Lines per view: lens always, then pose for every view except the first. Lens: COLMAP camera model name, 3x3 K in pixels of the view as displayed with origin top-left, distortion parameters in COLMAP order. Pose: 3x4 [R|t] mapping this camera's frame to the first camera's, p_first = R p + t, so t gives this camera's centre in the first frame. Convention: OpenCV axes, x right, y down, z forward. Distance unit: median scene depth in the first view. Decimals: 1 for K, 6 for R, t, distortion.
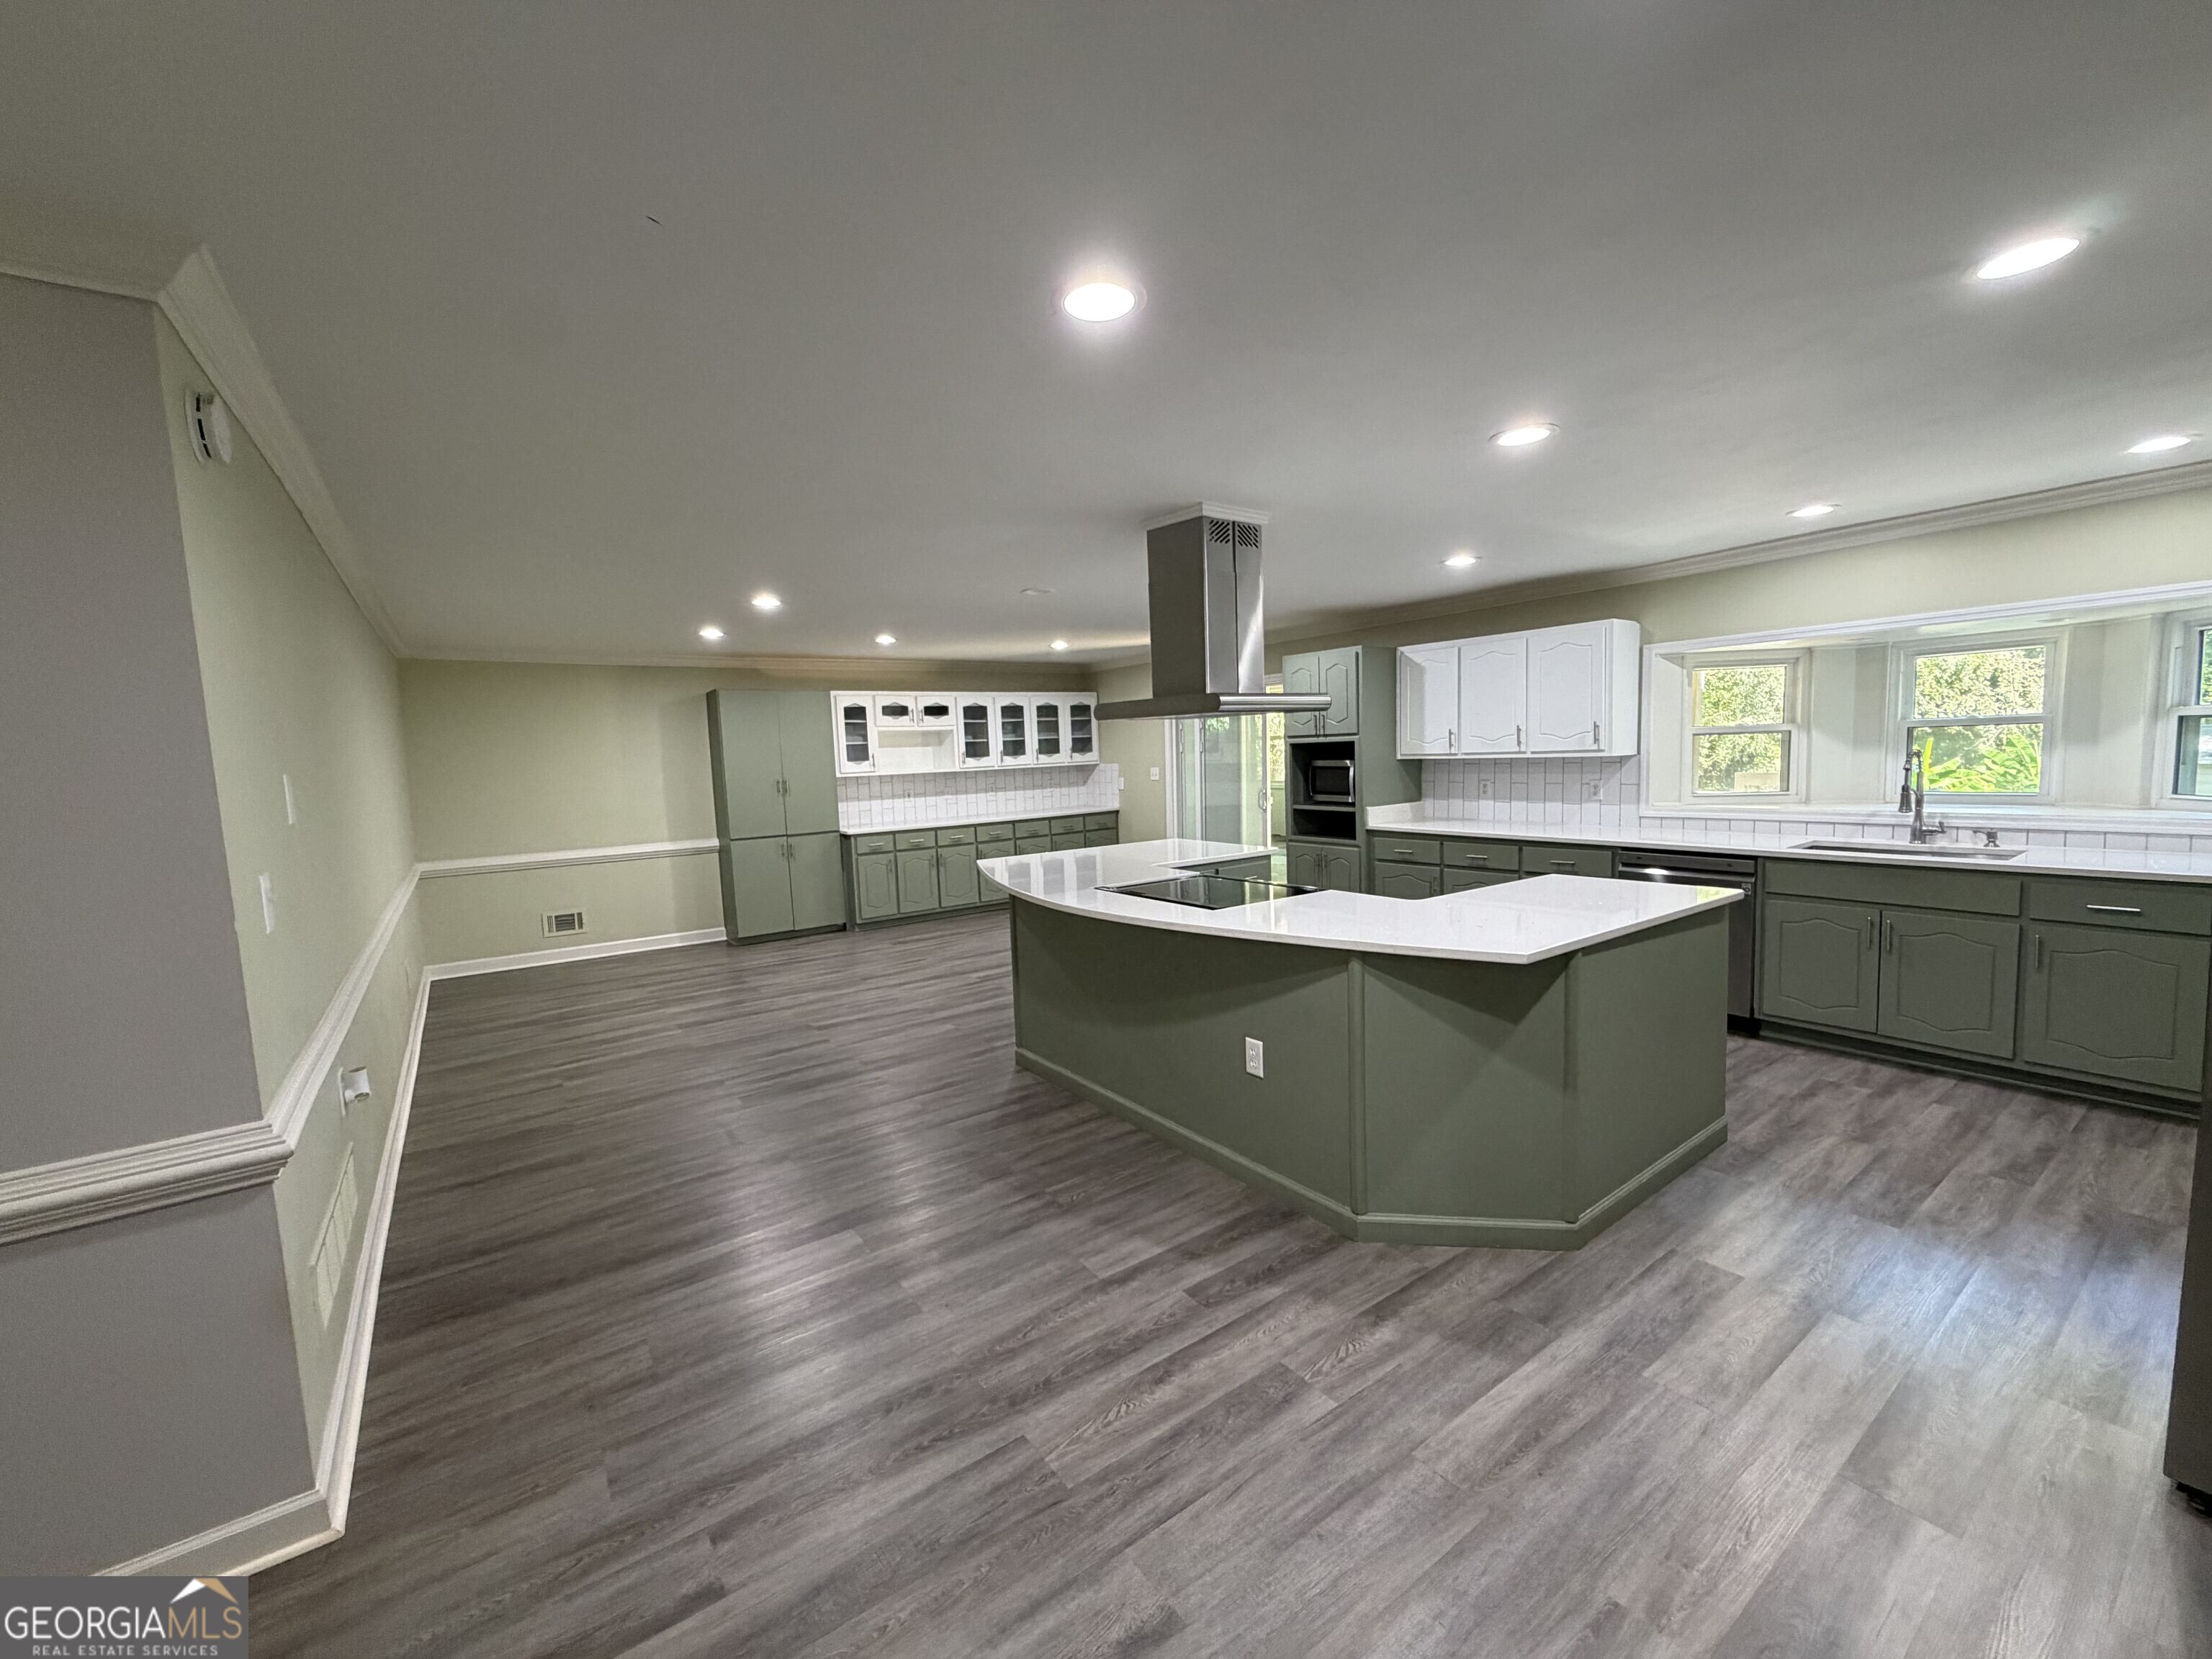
lens RADIAL K [[883.9, 0, 1096.7], [0, 883.9, 829.7], [0, 0, 1]] dist [0.000466, 0.000253]
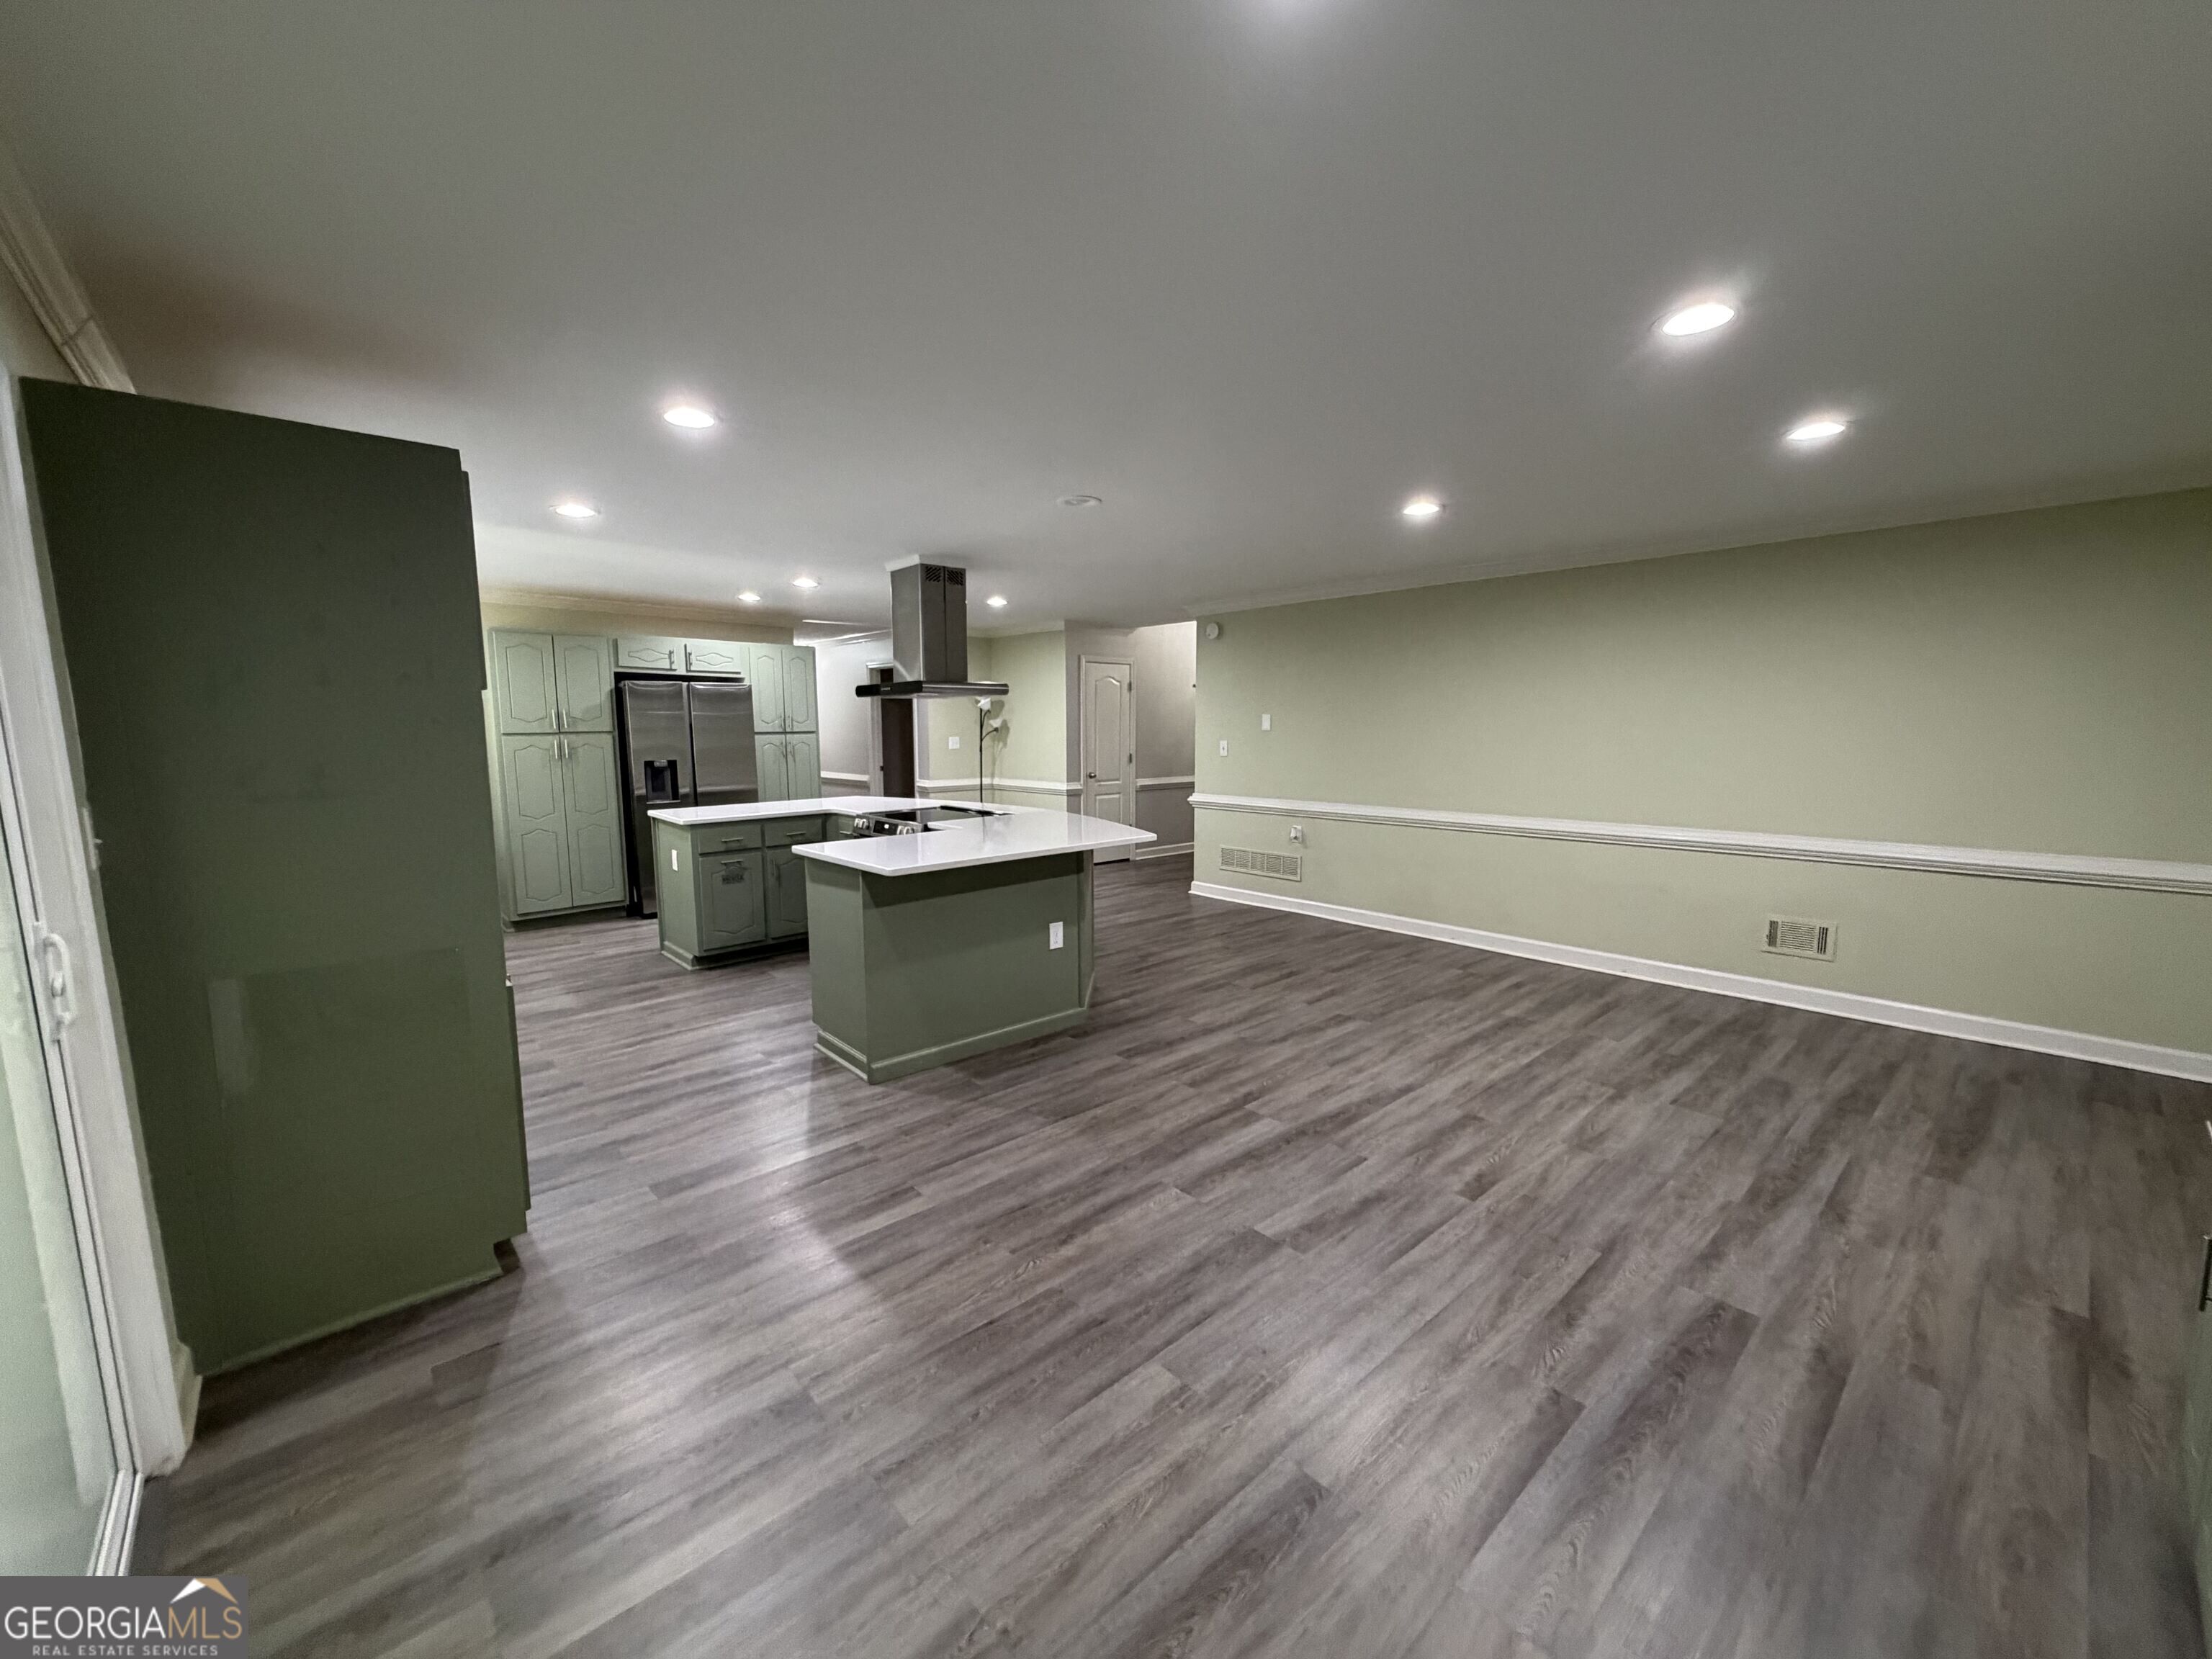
lens RADIAL K [[883.9, 0, 1101.6], [0, 883.9, 827.9], [0, 0, 1]] dist [0.000466, 0.000253]
pose [[-0.991812, 0.056571, -0.114495, 0.015770], [0.031415, 0.977061, 0.210629, -0.122756], [0.123784, 0.205307, -0.970838, 1.429942]]
